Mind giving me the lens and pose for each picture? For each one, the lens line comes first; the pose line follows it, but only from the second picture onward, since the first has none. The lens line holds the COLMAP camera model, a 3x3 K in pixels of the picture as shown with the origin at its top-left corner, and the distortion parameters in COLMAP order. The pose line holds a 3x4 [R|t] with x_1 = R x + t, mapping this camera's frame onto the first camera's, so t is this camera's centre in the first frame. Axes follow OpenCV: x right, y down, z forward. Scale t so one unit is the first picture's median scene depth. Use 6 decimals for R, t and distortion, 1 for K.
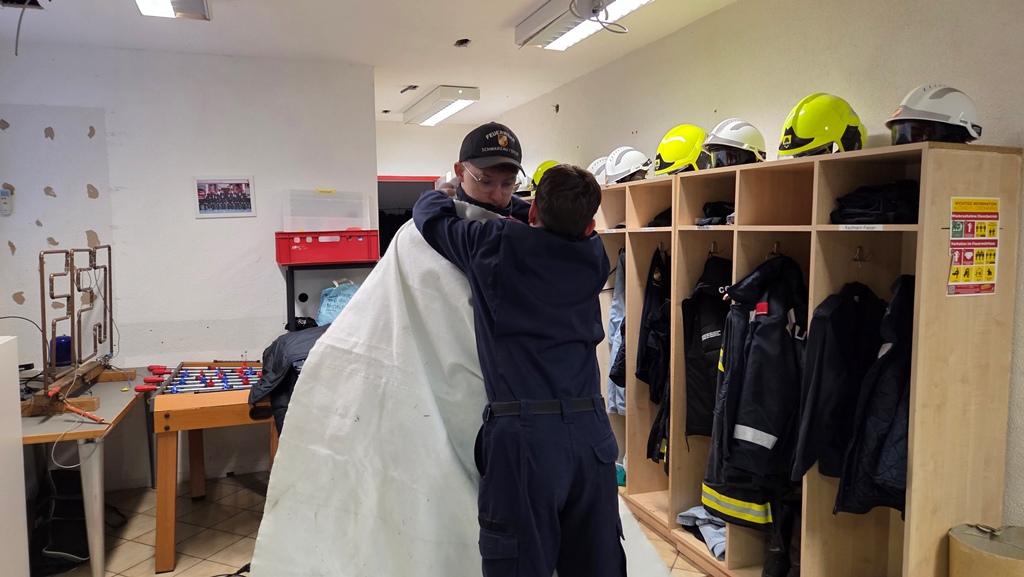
lens RADIAL K [[675.3, 0, 498.0], [0, 675.3, 276.8], [0, 0, 1]] dist [0.072138, -0.059029]
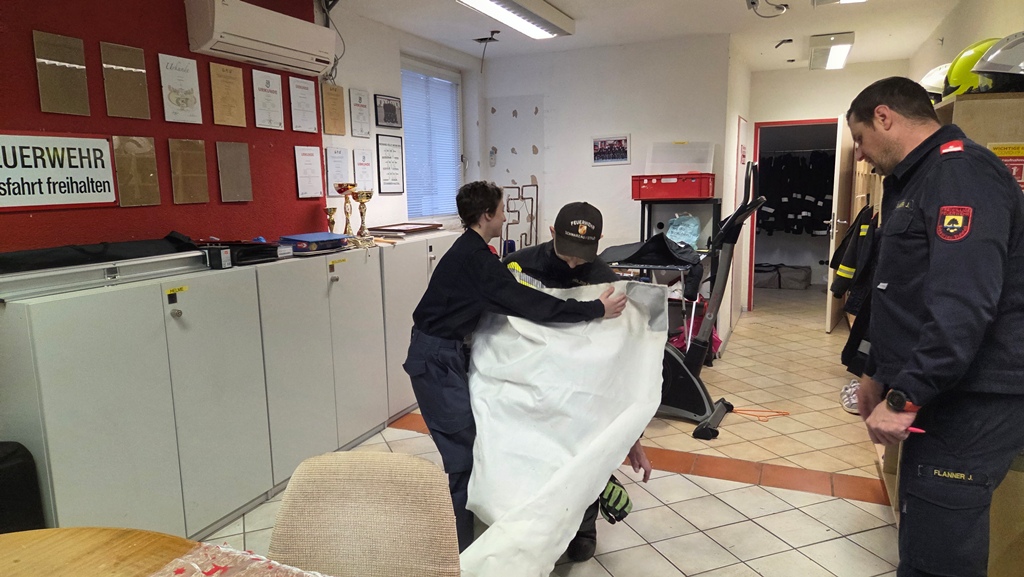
lens RADIAL K [[683.4, 0, 497.7], [0, 683.4, 288.8], [0, 0, 1]] dist [0.069471, -0.065059]
pose [[0.712167, 0.114590, -0.692594, 0.869550], [-0.045453, 0.992044, 0.117397, 0.020788], [0.700537, -0.052126, 0.711710, -0.351346]]
